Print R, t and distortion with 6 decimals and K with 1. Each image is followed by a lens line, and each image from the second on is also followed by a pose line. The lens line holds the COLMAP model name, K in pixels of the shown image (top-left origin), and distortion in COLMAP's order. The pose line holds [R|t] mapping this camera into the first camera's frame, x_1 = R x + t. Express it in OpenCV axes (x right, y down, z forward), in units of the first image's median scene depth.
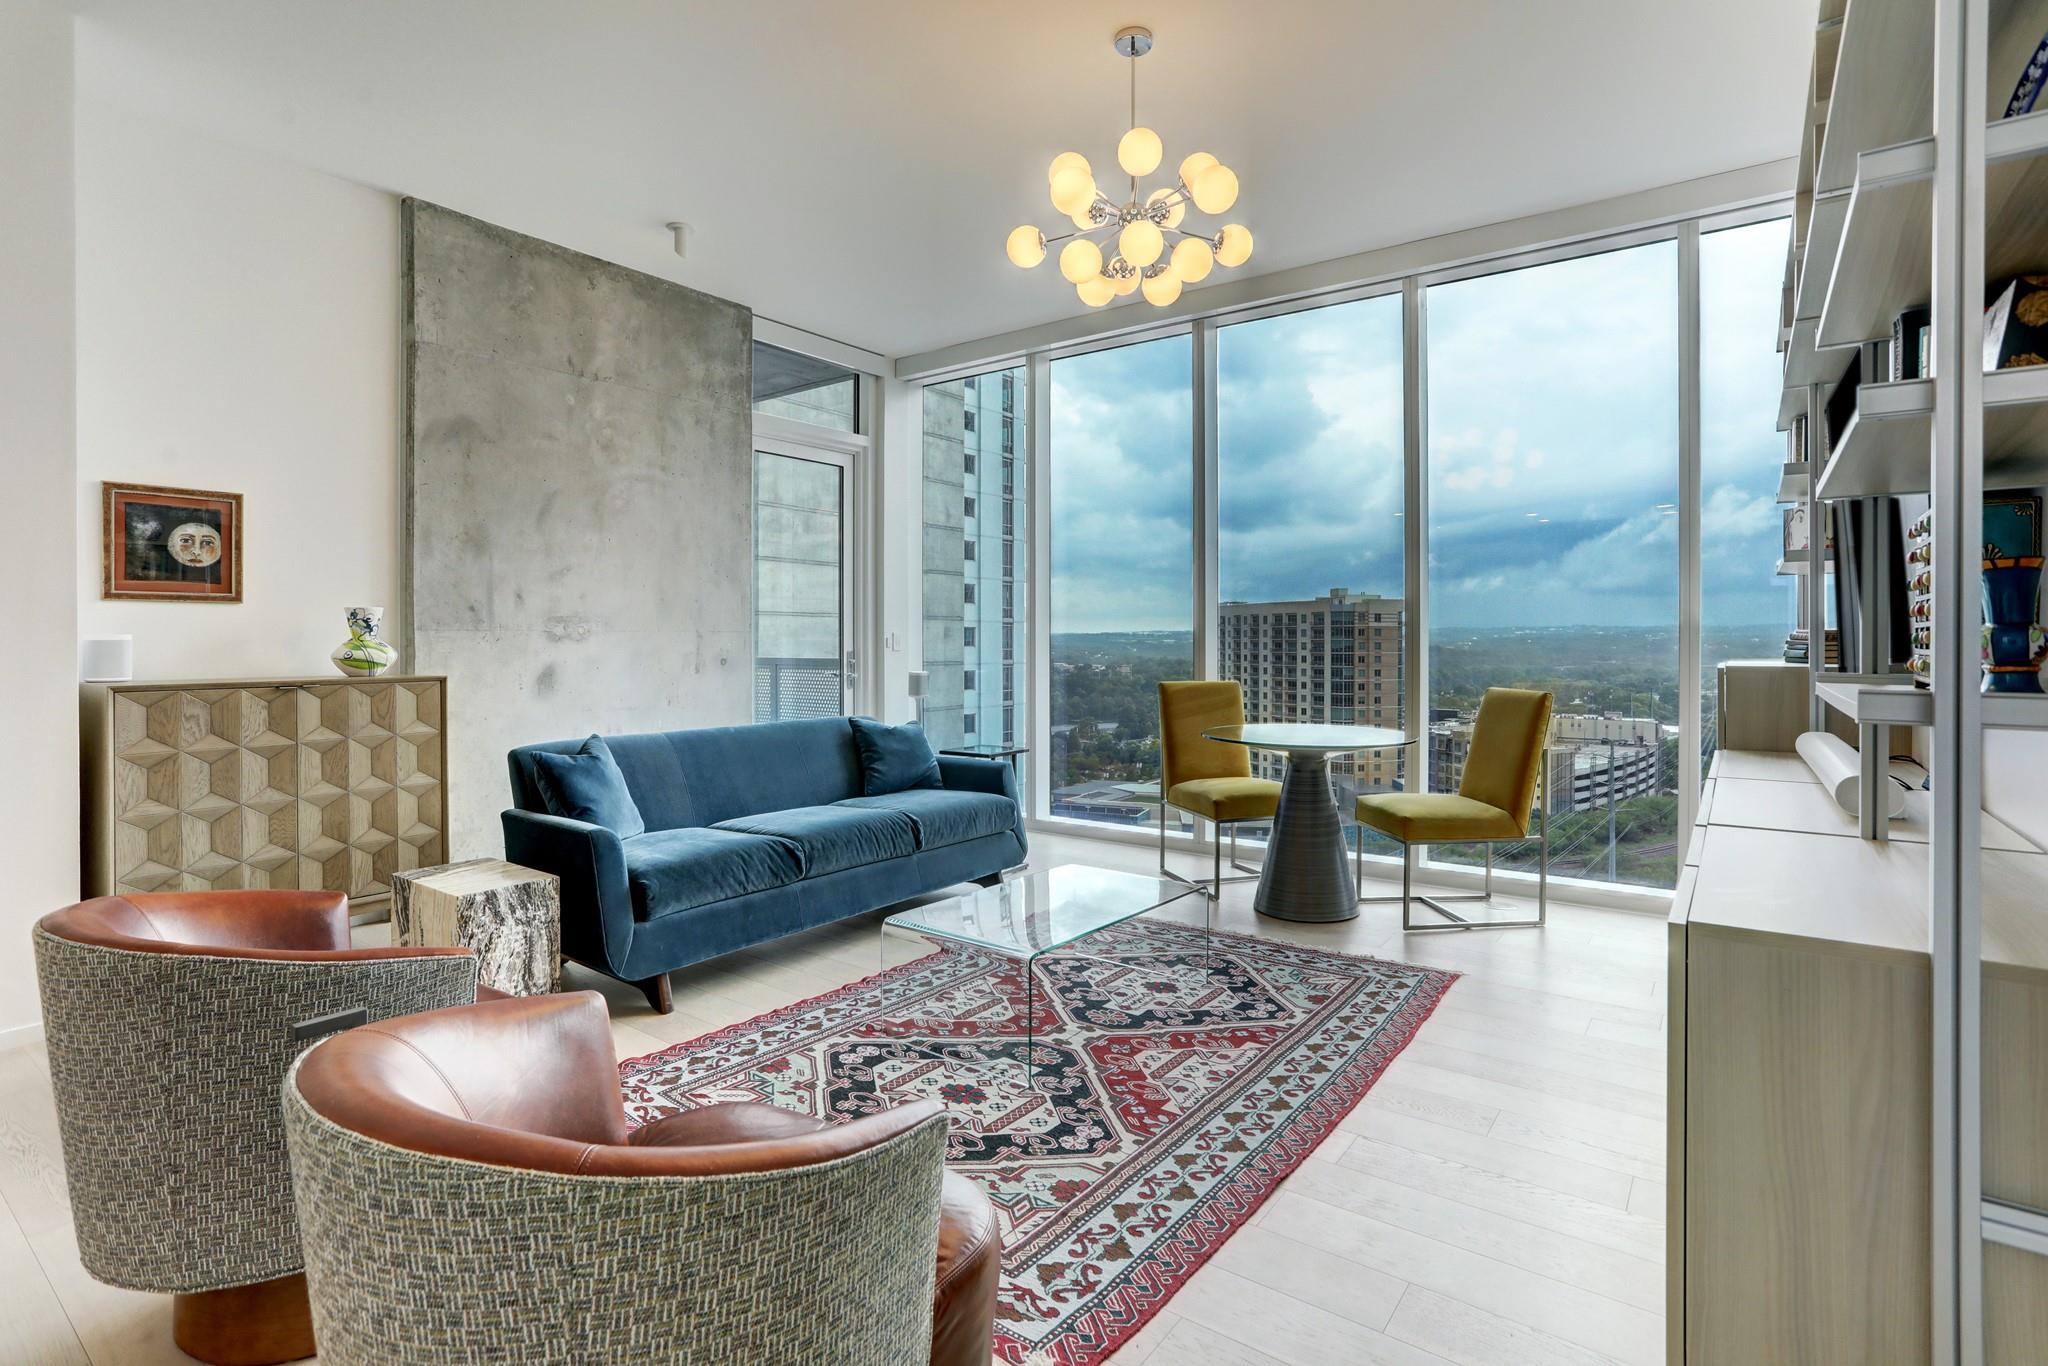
lens RADIAL K [[989.7, 0, 1018.6], [0, 989.7, 648.5], [0, 0, 1]] dist [-0.044183, 0.017295]
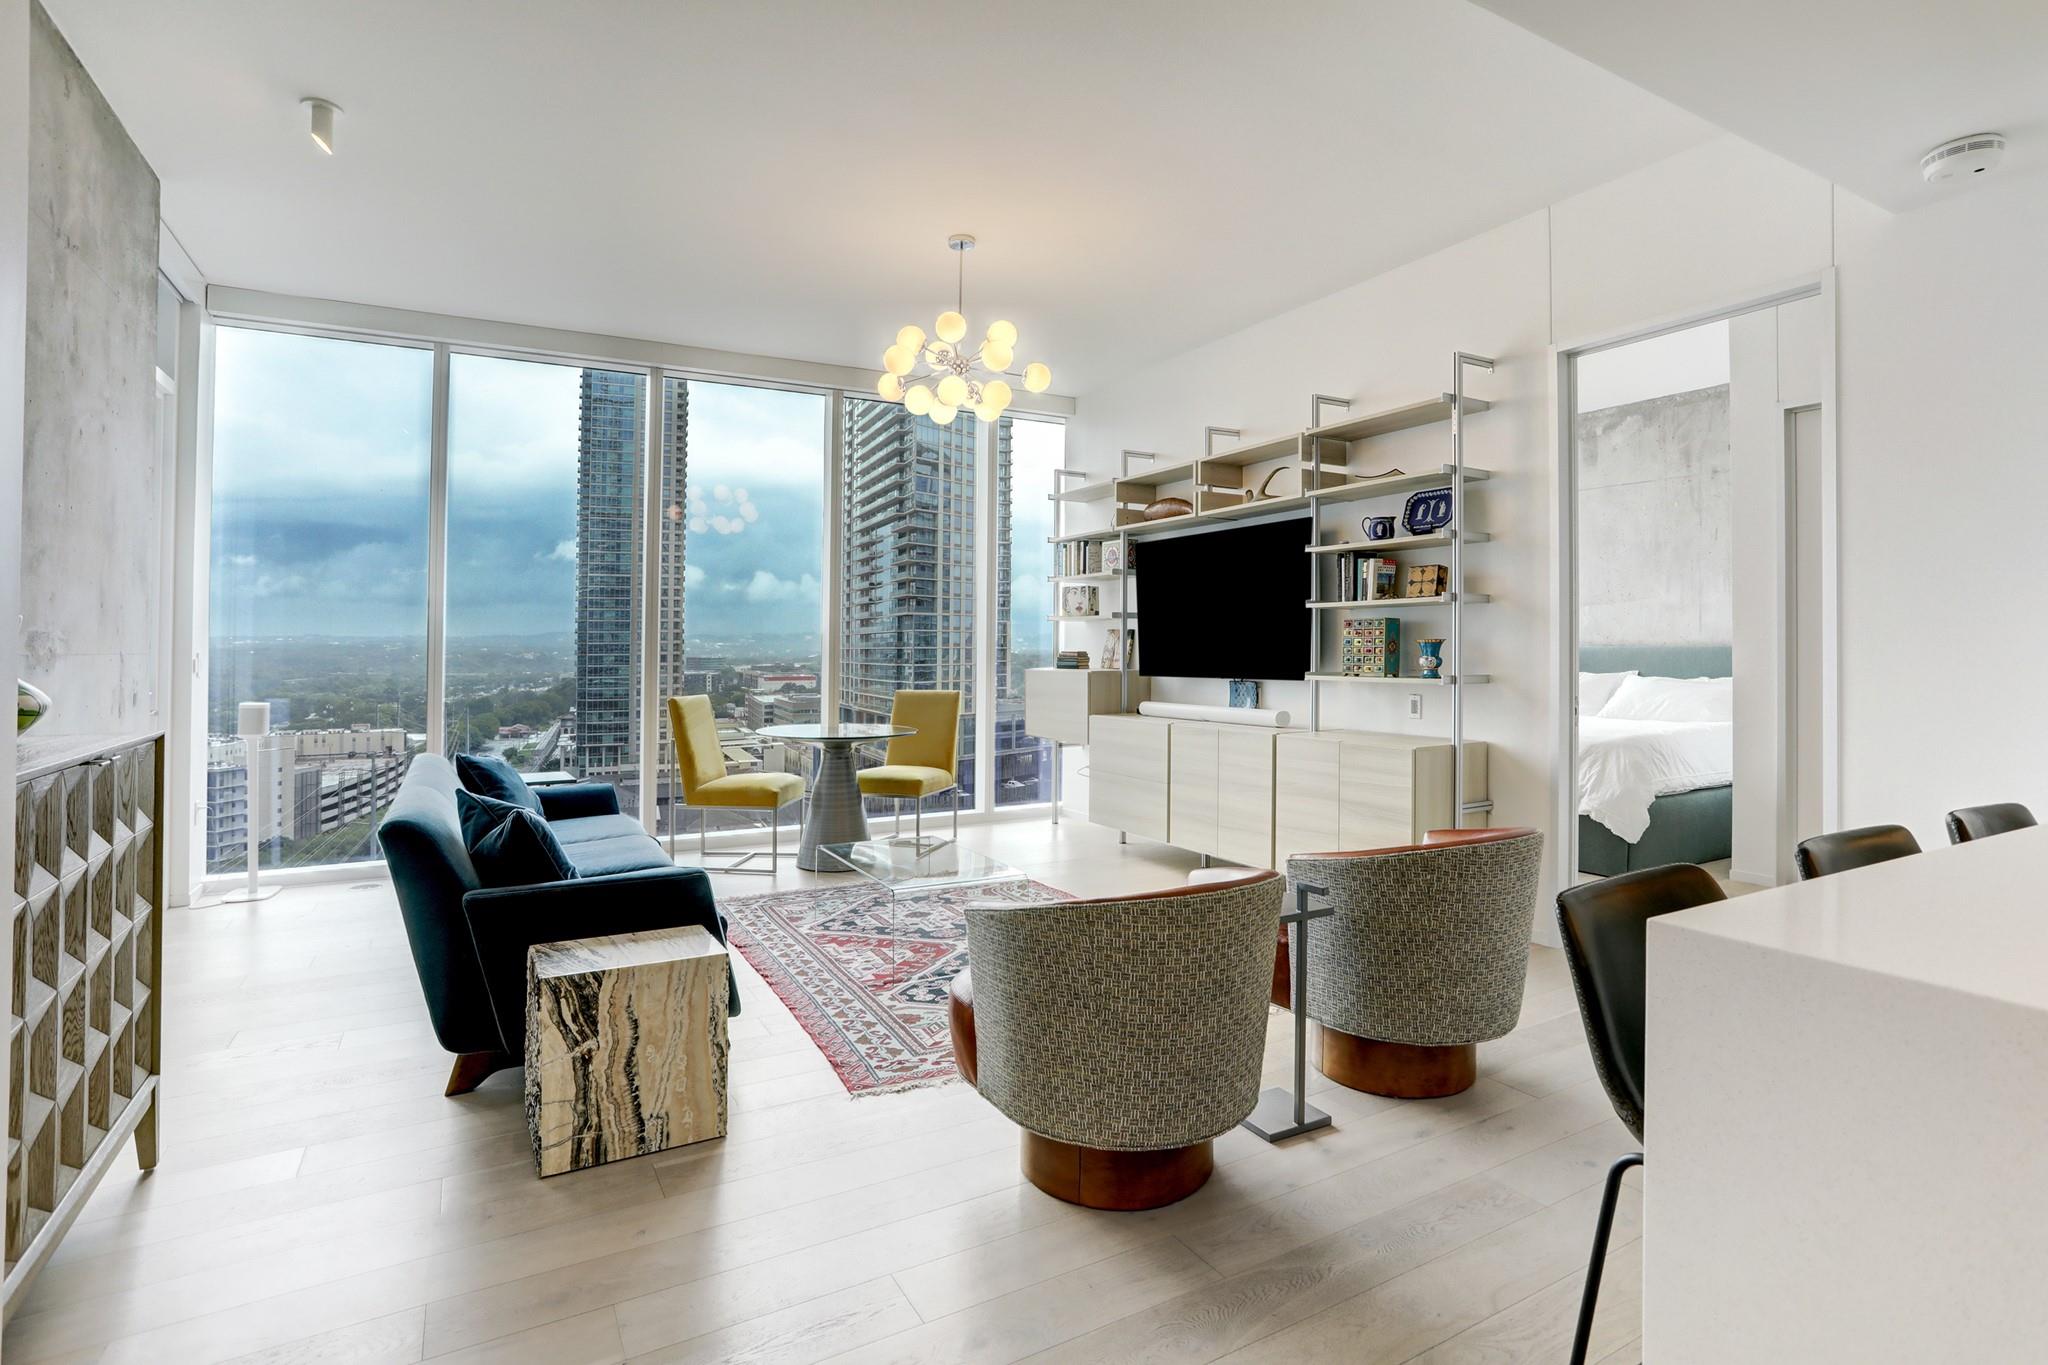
lens RADIAL K [[989.7, 0, 1013.1], [0, 989.7, 644.3], [0, 0, 1]] dist [-0.044183, 0.017295]
pose [[0.417705, 0.003613, 0.908576, -1.012457], [0.009643, 0.999918, -0.008409, -0.018126], [-0.908532, 0.012274, 0.417636, 0.290447]]
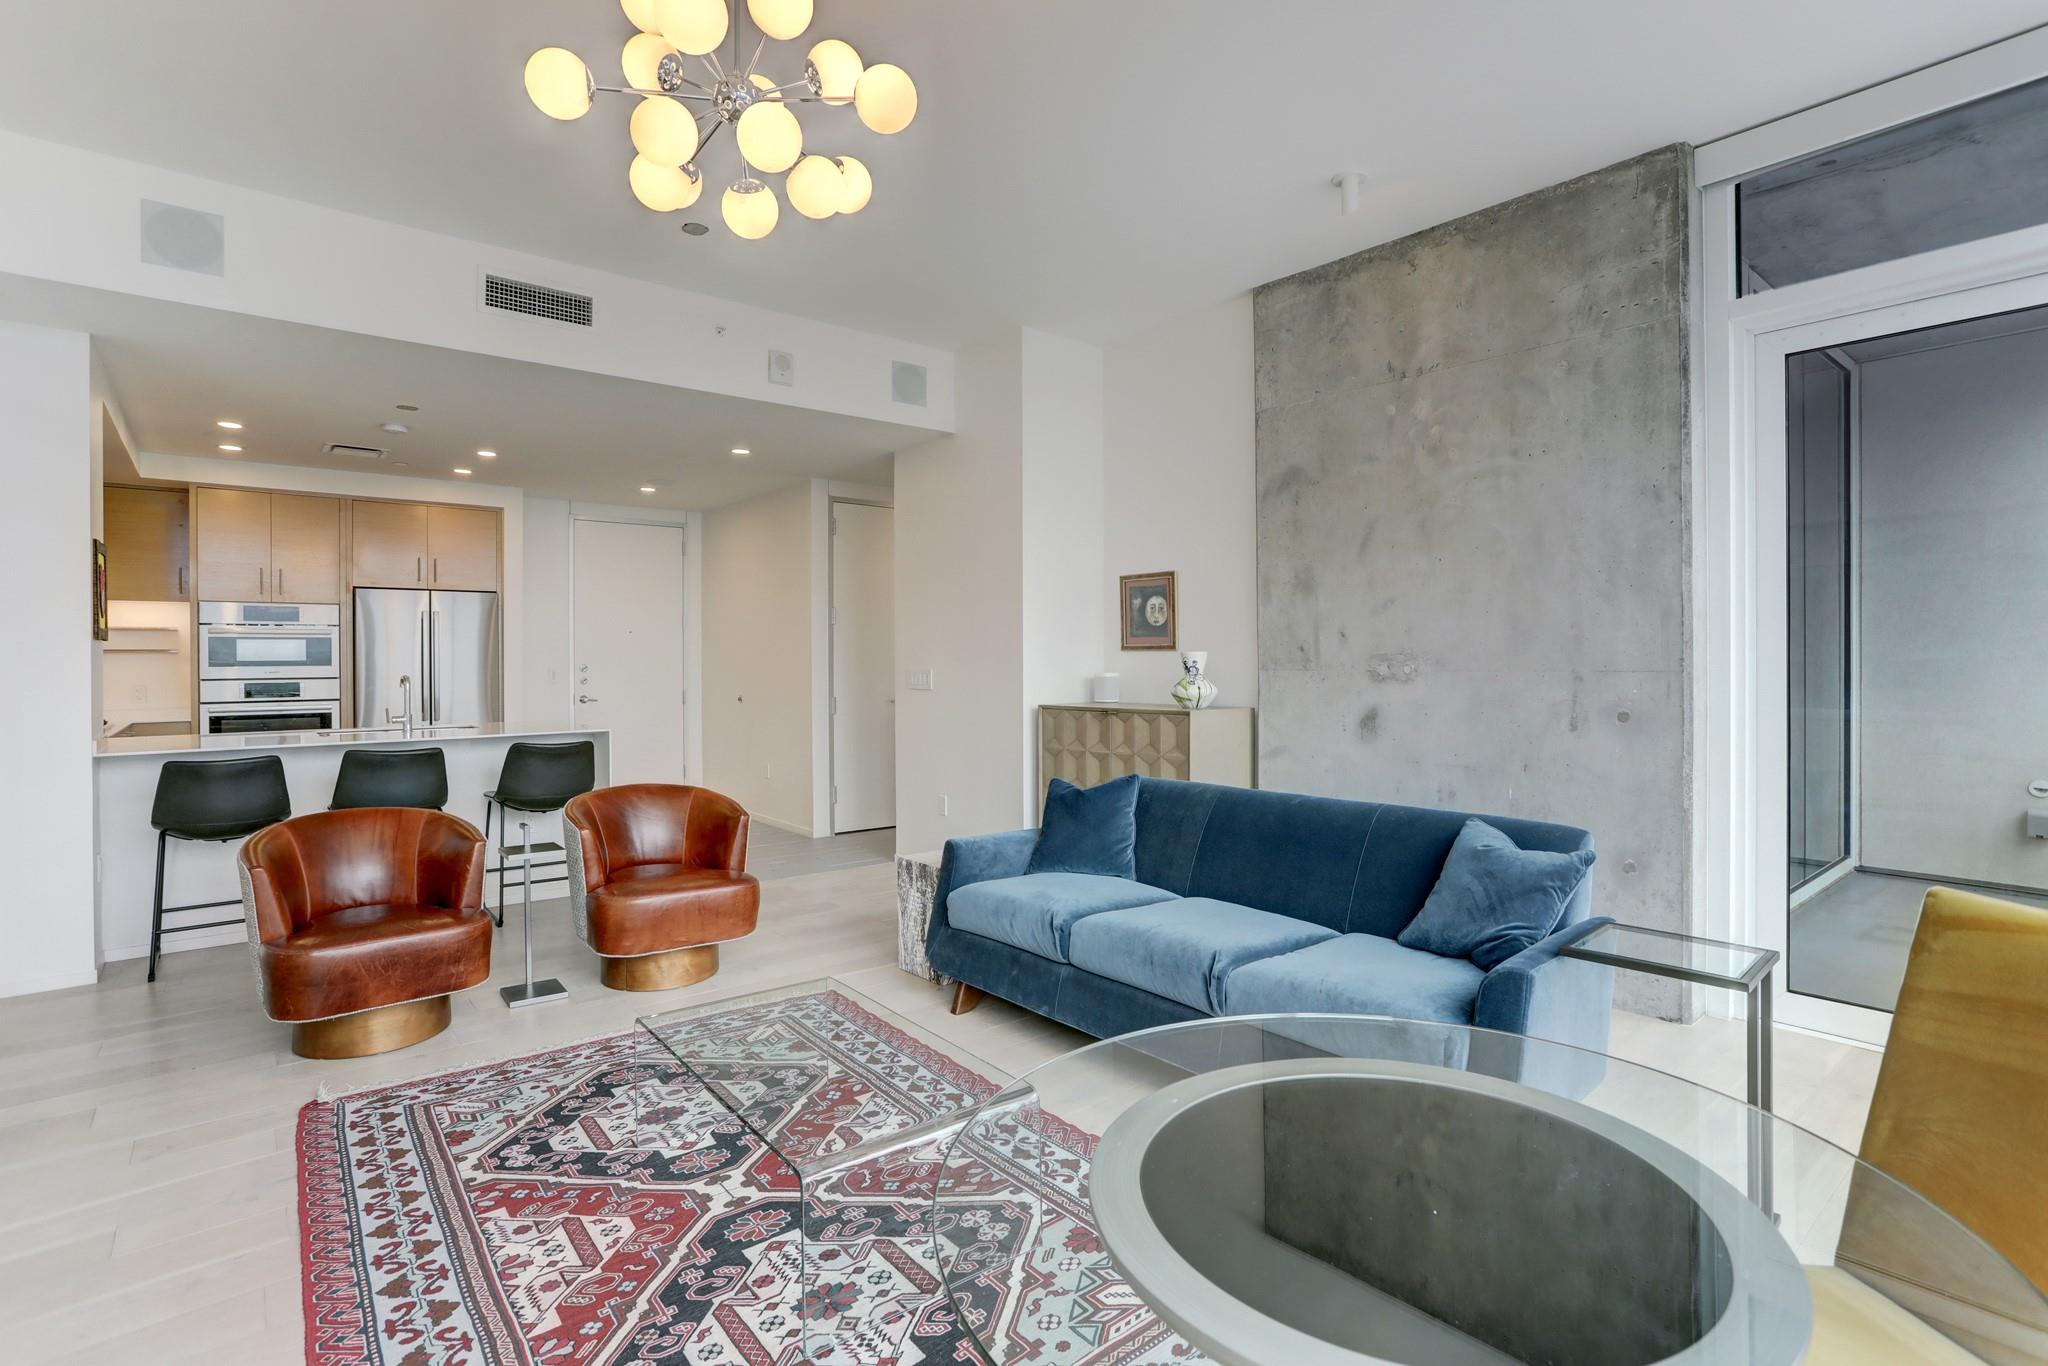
lens RADIAL K [[989.7, 0, 1048.2], [0, 989.7, 668.7], [0, 0, 1]] dist [-0.044183, 0.017295]
pose [[-0.226007, 0.010257, -0.974072, 0.655323], [-0.003504, 0.999930, 0.011342, -0.038290], [0.974119, 0.005976, -0.225955, 1.217499]]
